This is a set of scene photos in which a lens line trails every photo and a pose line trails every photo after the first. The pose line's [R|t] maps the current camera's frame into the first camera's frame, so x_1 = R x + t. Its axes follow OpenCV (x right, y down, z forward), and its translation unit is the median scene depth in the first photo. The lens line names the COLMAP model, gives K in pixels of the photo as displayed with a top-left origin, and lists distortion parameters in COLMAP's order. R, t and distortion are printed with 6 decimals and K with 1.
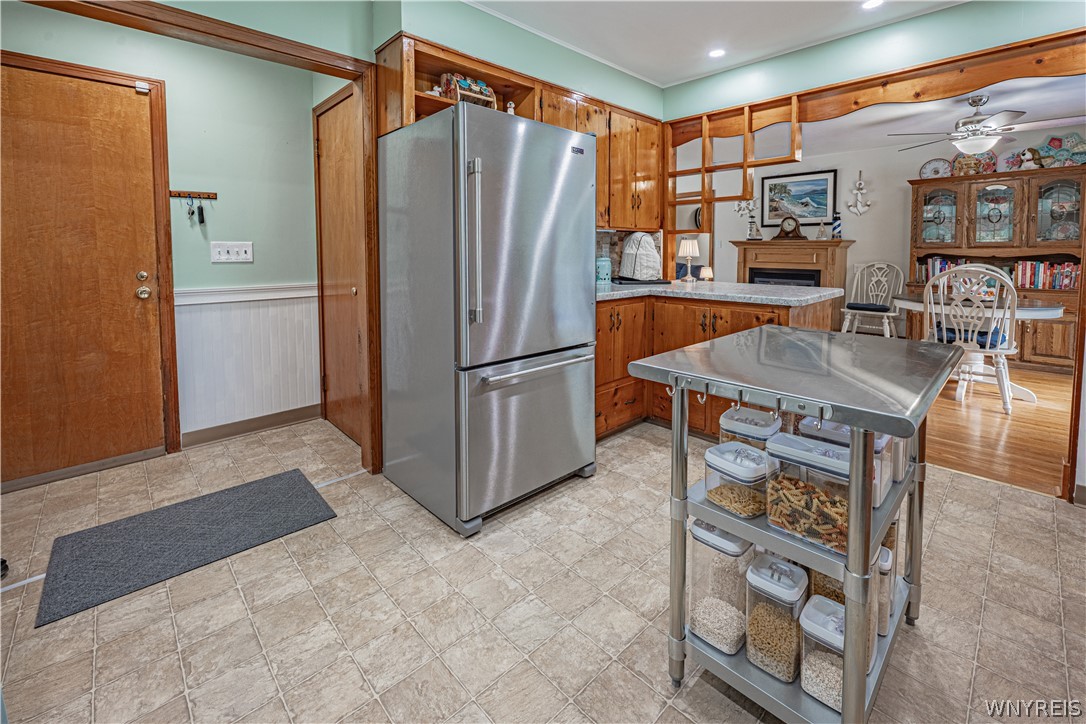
lens RADIAL K [[472.0, 0, 552.8], [0, 472.0, 276.2], [0, 0, 1]] dist [-0.002725, -0.000054]
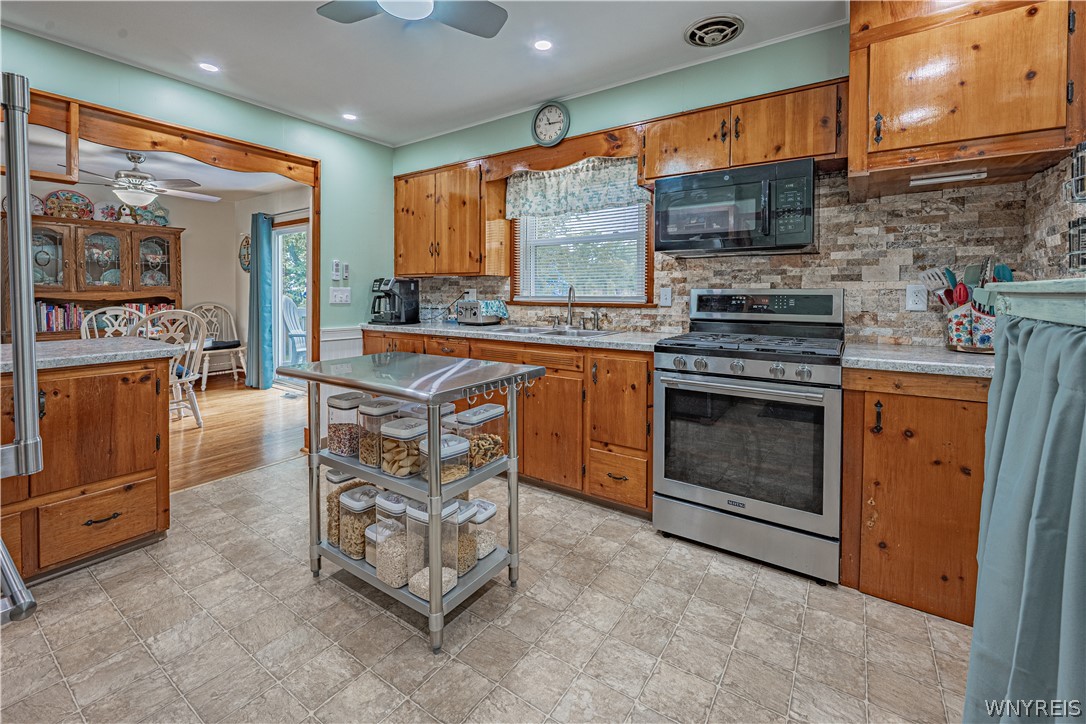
lens RADIAL K [[446.6, 0, 538.6], [0, 446.6, 298.3], [0, 0, 1]] dist [-0.003300, -0.000184]
pose [[-0.194078, -0.010838, 0.980926, -0.297988], [0.054408, 0.998281, 0.021795, -0.017926], [-0.979476, 0.057601, -0.193155, 0.300542]]
